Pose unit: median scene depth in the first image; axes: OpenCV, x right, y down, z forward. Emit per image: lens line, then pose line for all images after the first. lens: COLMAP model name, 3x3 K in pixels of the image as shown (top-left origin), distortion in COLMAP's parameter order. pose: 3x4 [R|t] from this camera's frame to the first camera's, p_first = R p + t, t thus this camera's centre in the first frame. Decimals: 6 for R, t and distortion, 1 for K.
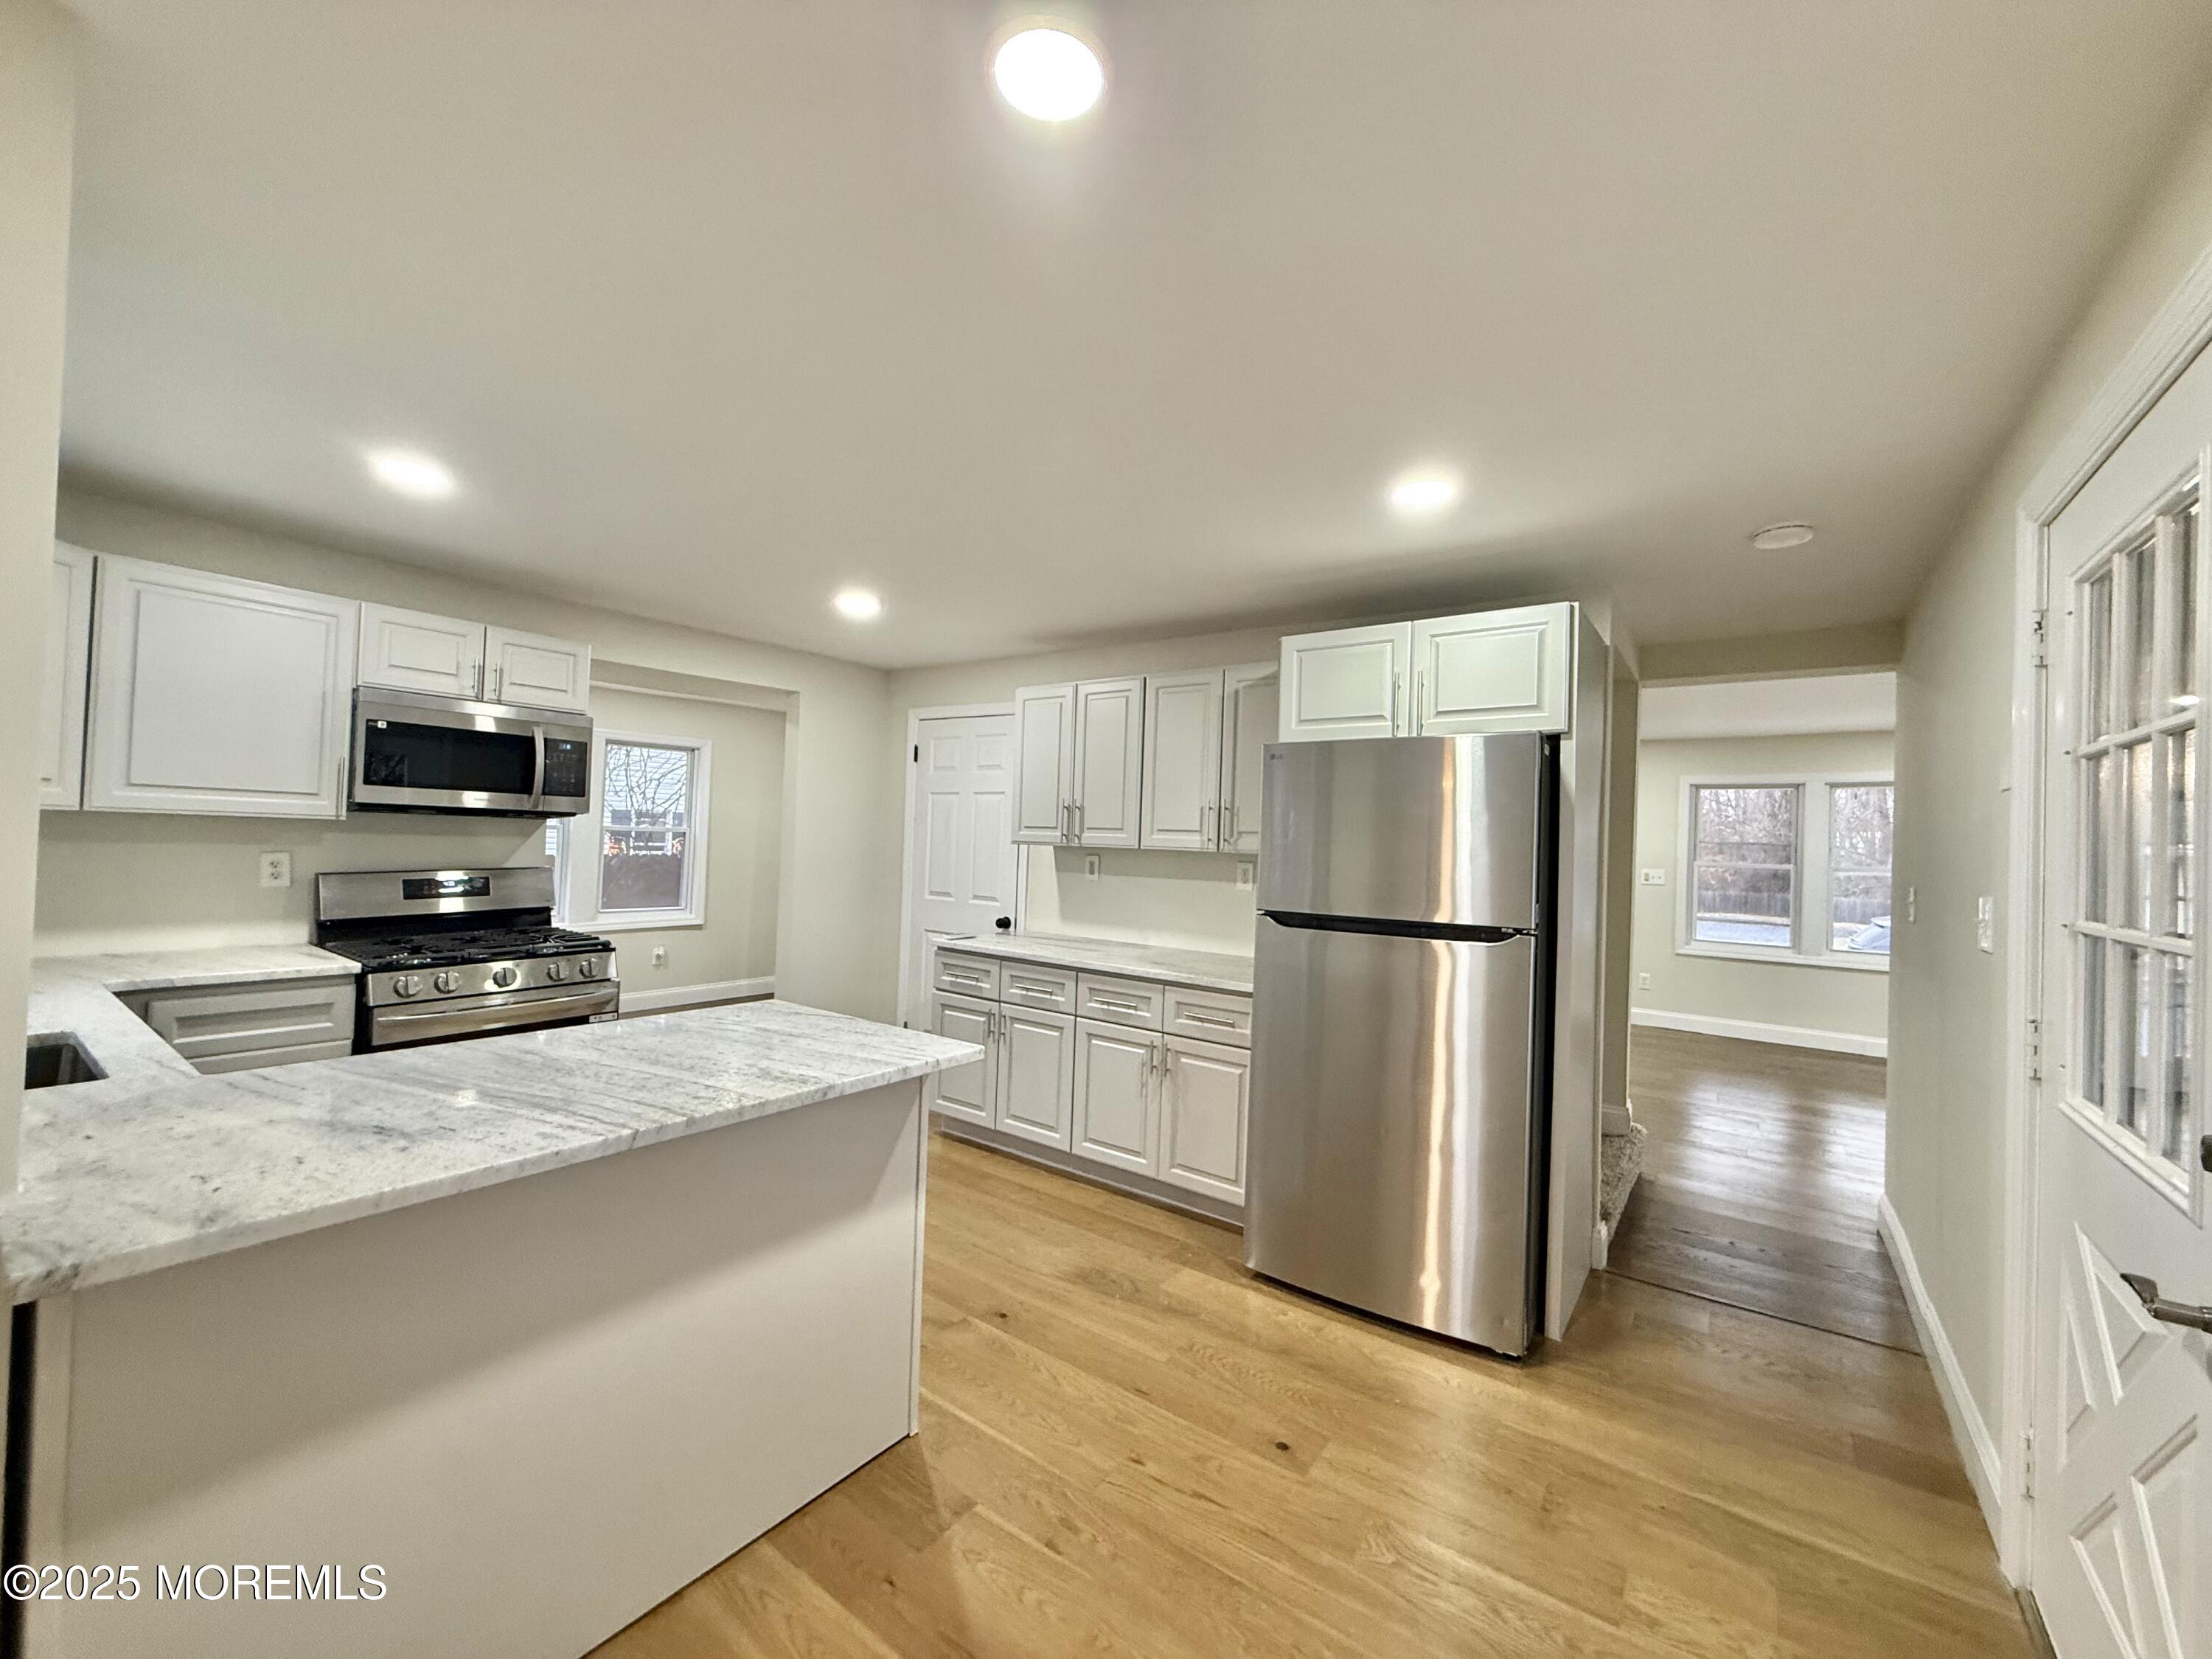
lens RADIAL K [[875.4, 0, 1100.9], [0, 875.4, 829.8], [0, 0, 1]] dist [0.000161, 0.000070]
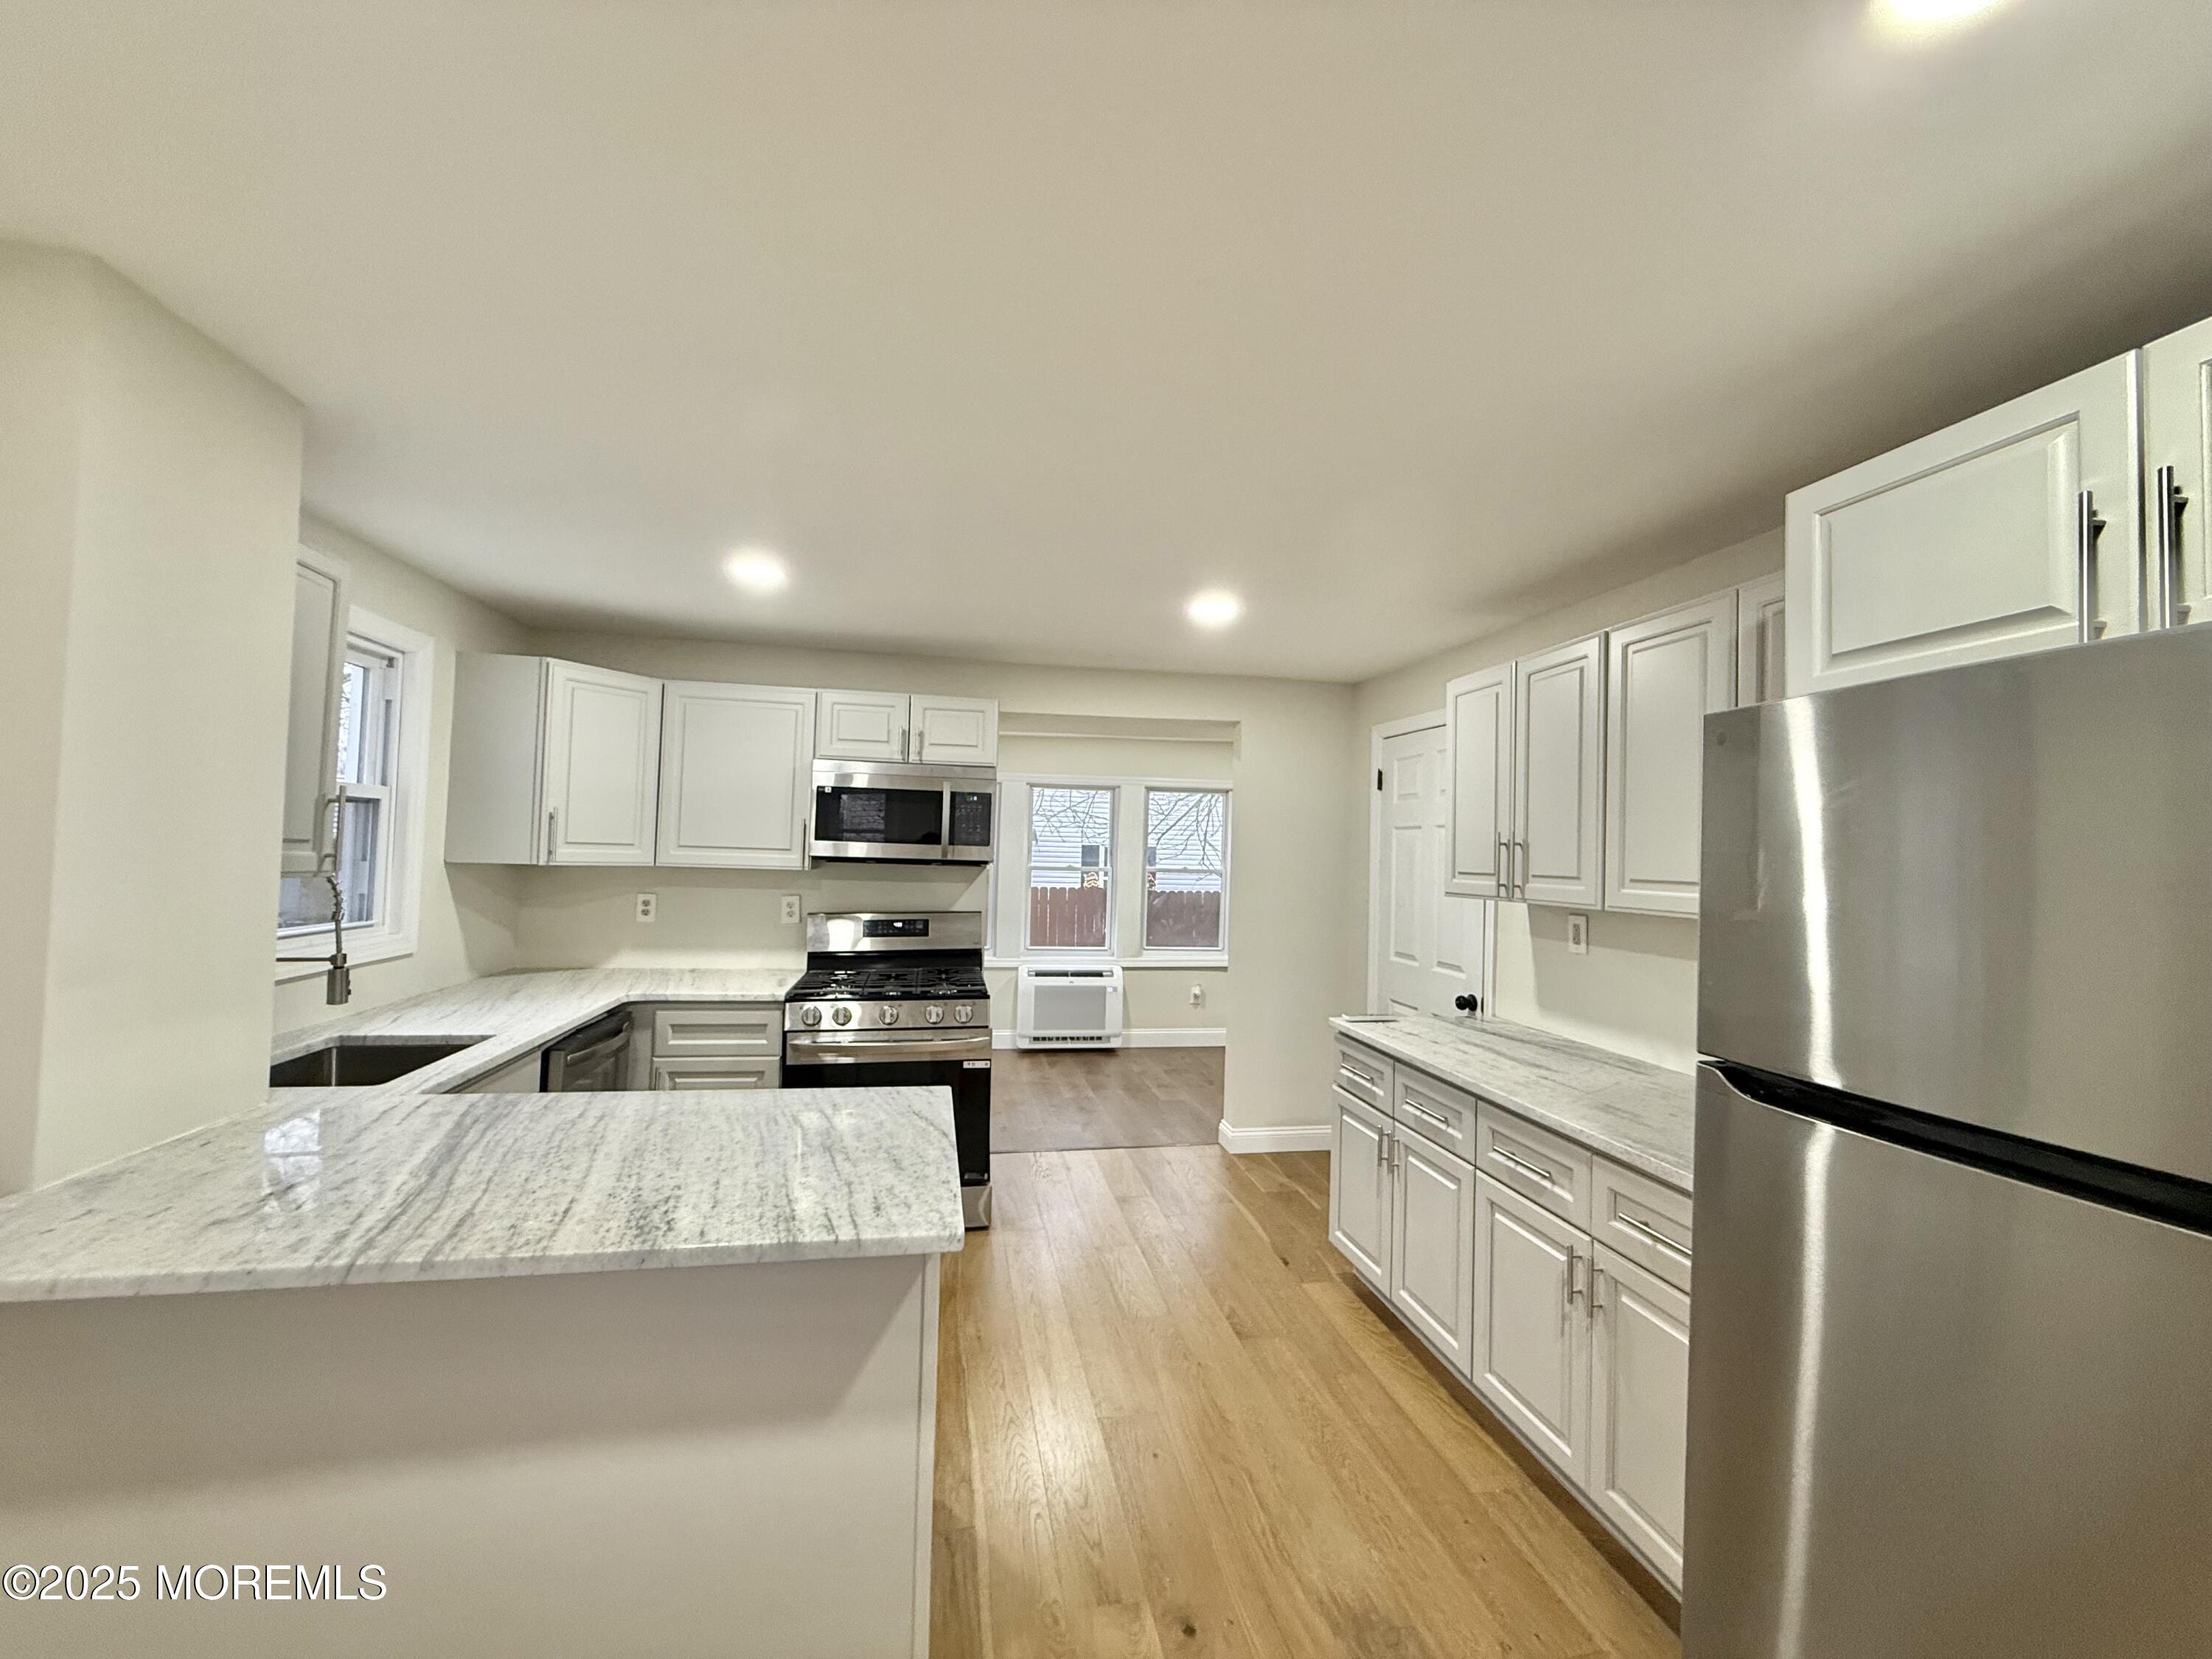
lens RADIAL K [[875.4, 0, 1103.4], [0, 875.4, 830.4], [0, 0, 1]] dist [0.000161, 0.000070]
pose [[0.732418, -0.032224, -0.680092, 0.233228], [0.005362, 0.999121, -0.041567, -0.012159], [0.680834, 0.026798, 0.731948, 0.351460]]
